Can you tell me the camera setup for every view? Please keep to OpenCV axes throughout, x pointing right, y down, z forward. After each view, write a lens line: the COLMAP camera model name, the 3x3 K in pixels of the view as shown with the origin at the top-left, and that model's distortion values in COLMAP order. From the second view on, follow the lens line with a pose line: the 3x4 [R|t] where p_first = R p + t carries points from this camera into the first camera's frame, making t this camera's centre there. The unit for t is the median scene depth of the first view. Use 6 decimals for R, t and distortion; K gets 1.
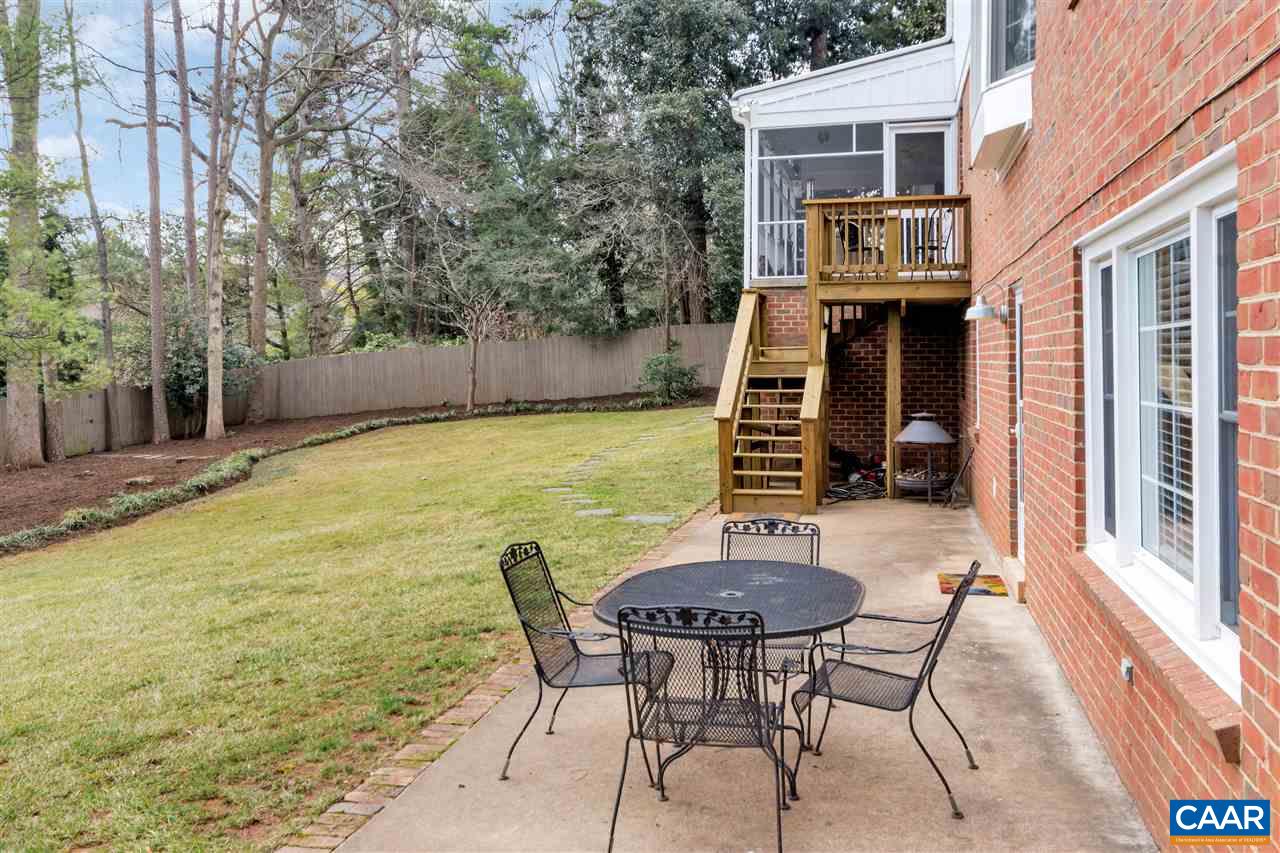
lens RADIAL K [[1010.2, 0, 640.0], [0, 1010.2, 423.2], [0, 0, 1]] dist [0.000432, 0.003045]
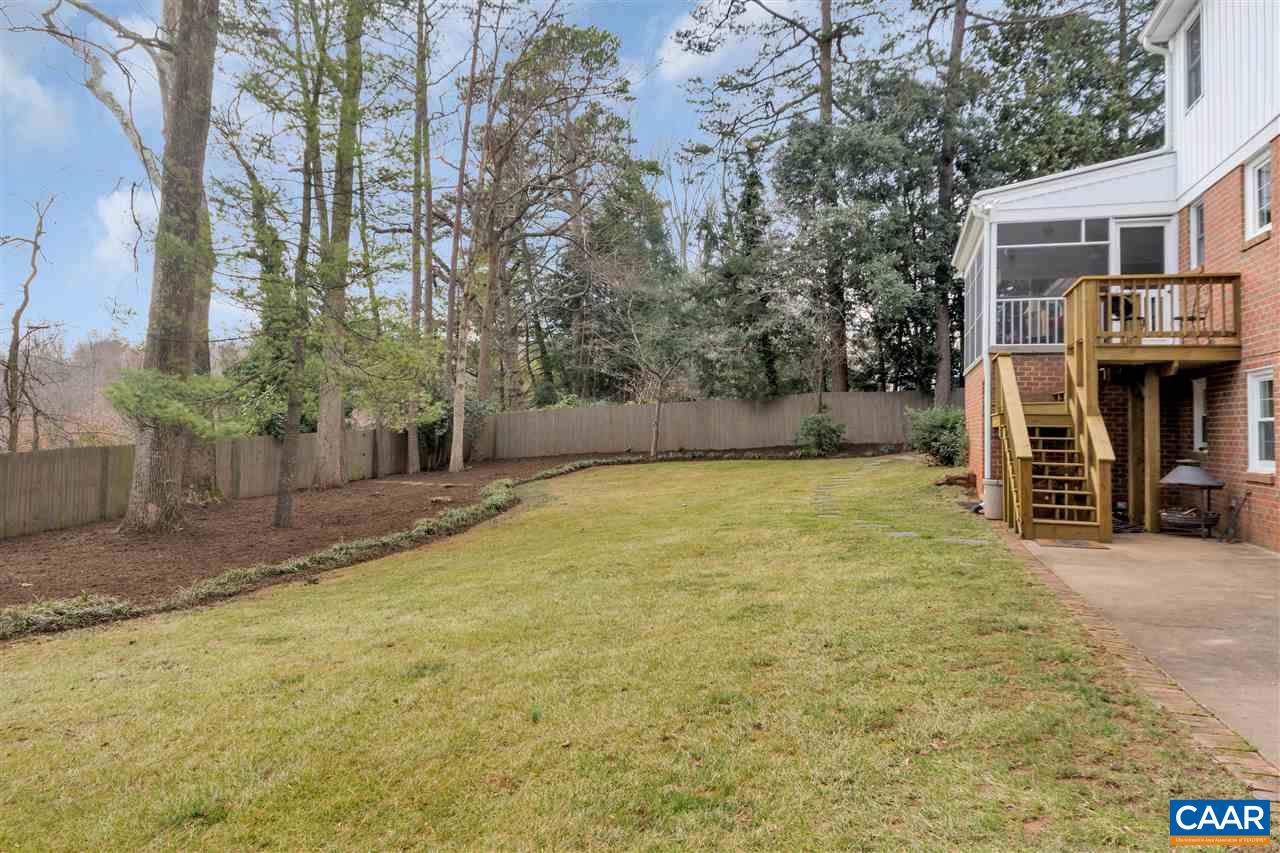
lens RADIAL K [[790.8, 0, 641.3], [0, 790.8, 426.7], [0, 0, 1]] dist [0.004114, 0.003530]
pose [[0.997539, 0.029009, -0.063837, -0.131557], [-0.032974, 0.997534, -0.061956, 0.013393], [0.061883, 0.063909, 0.996035, 0.024930]]
